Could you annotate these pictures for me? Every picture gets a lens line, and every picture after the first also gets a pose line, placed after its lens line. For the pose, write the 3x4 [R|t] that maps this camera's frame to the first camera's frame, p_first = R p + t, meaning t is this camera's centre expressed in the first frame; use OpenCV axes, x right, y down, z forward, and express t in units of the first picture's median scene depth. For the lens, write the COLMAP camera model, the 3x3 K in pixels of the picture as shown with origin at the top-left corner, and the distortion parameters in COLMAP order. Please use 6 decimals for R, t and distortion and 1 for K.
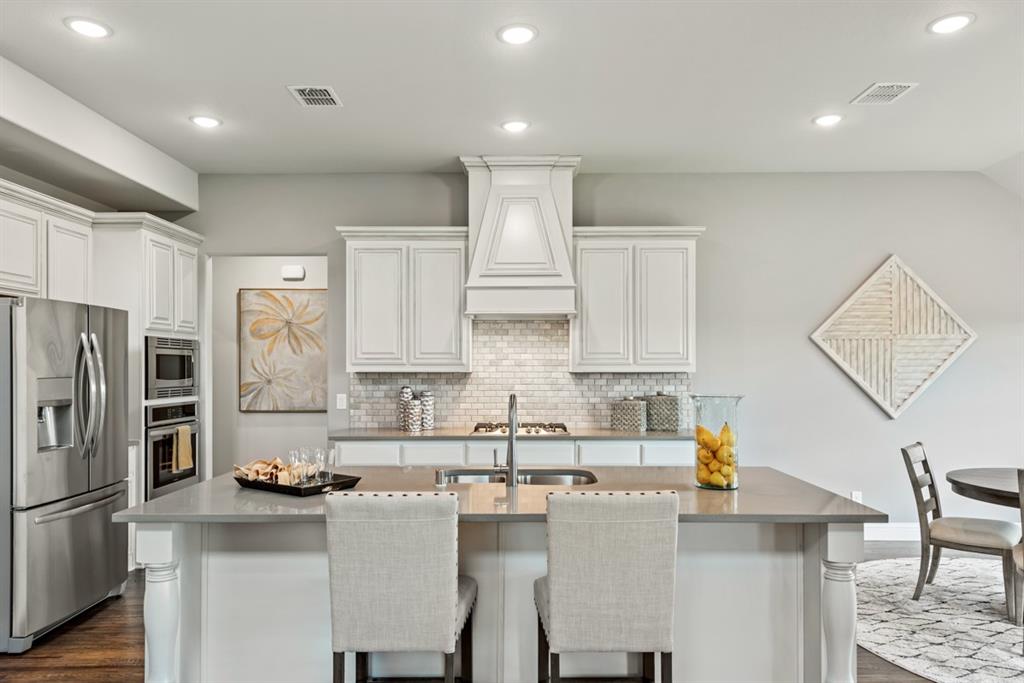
lens RADIAL K [[682.0, 0, 515.7], [0, 682.0, 364.2], [0, 0, 1]] dist [0.023118, -0.002928]
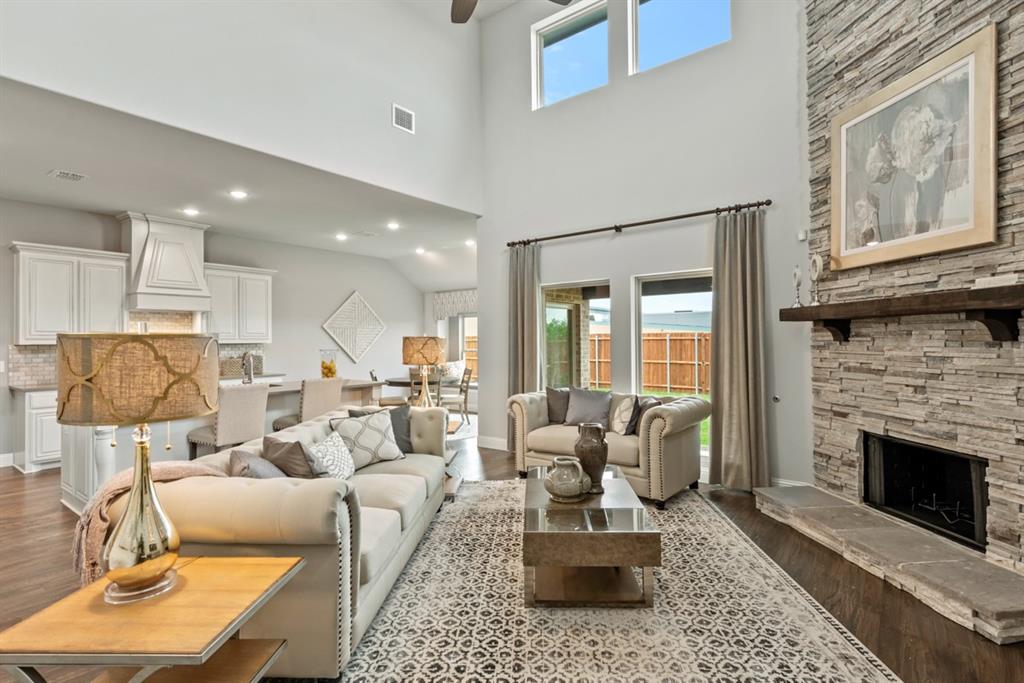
lens RADIAL K [[500.1, 0, 536.8], [0, 500.1, 338.3], [0, 0, 1]] dist [0.001211, -0.000307]
pose [[0.582847, 0.001192, 0.812581, -0.463526], [0.002841, 0.999990, -0.003505, 0.005101], [-0.812577, 0.004351, 0.582838, -0.465098]]
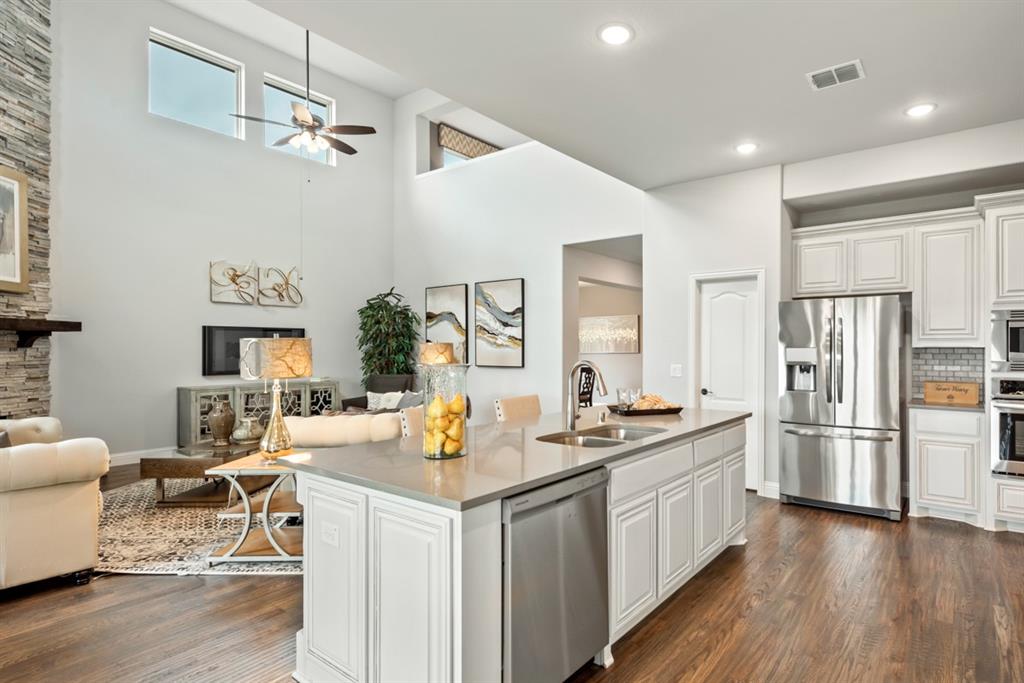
lens RADIAL K [[534.2, 0, 589.8], [0, 534.2, 348.7], [0, 0, 1]] dist [0.002342, -0.000006]
pose [[-0.567660, 0.002373, -0.823260, 0.439489], [0.004044, 0.999992, 0.000094, 0.013626], [0.823253, -0.003276, -0.567665, 0.874444]]
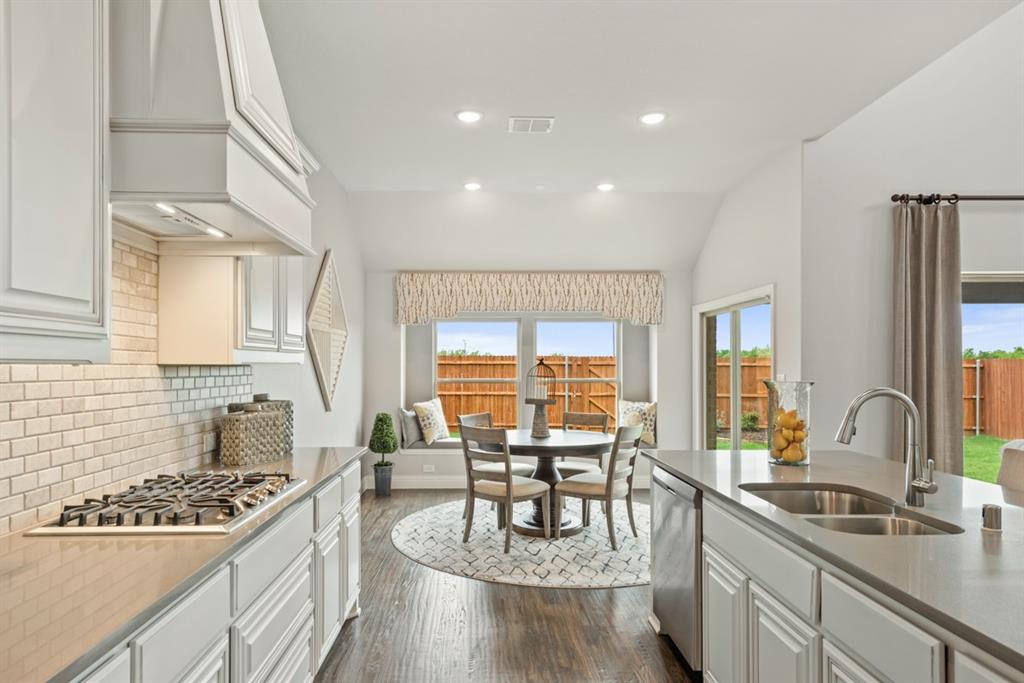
lens RADIAL K [[607.6, 0, 492.3], [0, 607.6, 363.9], [0, 0, 1]] dist [0.002637, 0.000396]
pose [[-0.020669, 0.003120, 0.999782, -0.372292], [-0.003335, 0.999989, -0.003189, 0.012527], [-0.999781, -0.003401, -0.020658, 0.814087]]
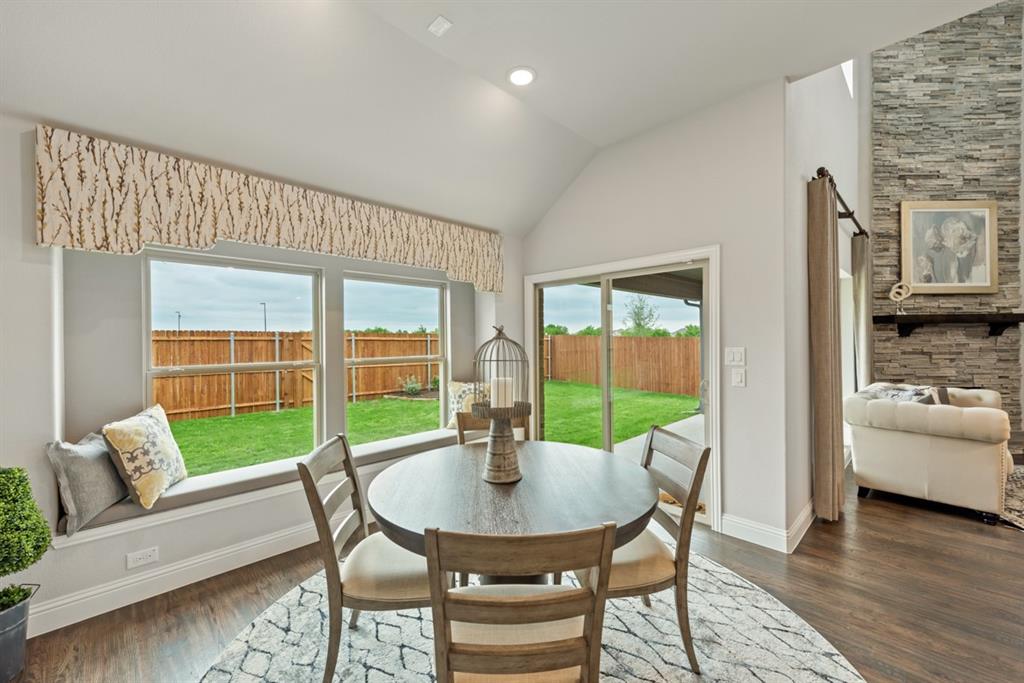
lens RADIAL K [[406.4, 0, 515.7], [0, 406.4, 340.1], [0, 0, 1]] dist [0.004848, -0.000138]
pose [[-0.706453, 0.004693, 0.707744, 0.334251], [0.005246, 0.999985, -0.001395, 0.012991], [-0.707741, 0.002727, -0.706467, 0.942756]]
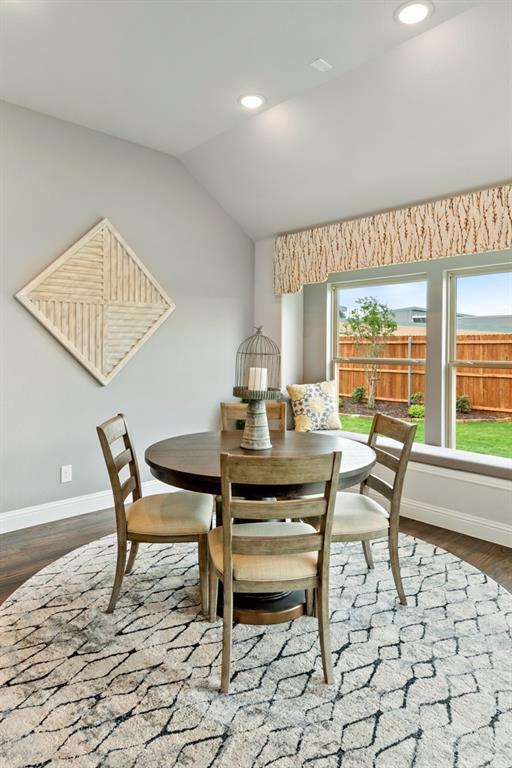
lens RADIAL K [[485.3, 0, 254.4], [0, 485.3, 345.8], [0, 0, 1]] dist [0.005708, -0.000829]
pose [[0.726830, 0.004545, 0.686802, 0.239691], [-0.008328, 0.999963, 0.002196, 0.019837], [-0.686766, -0.007316, 0.726841, 0.364004]]
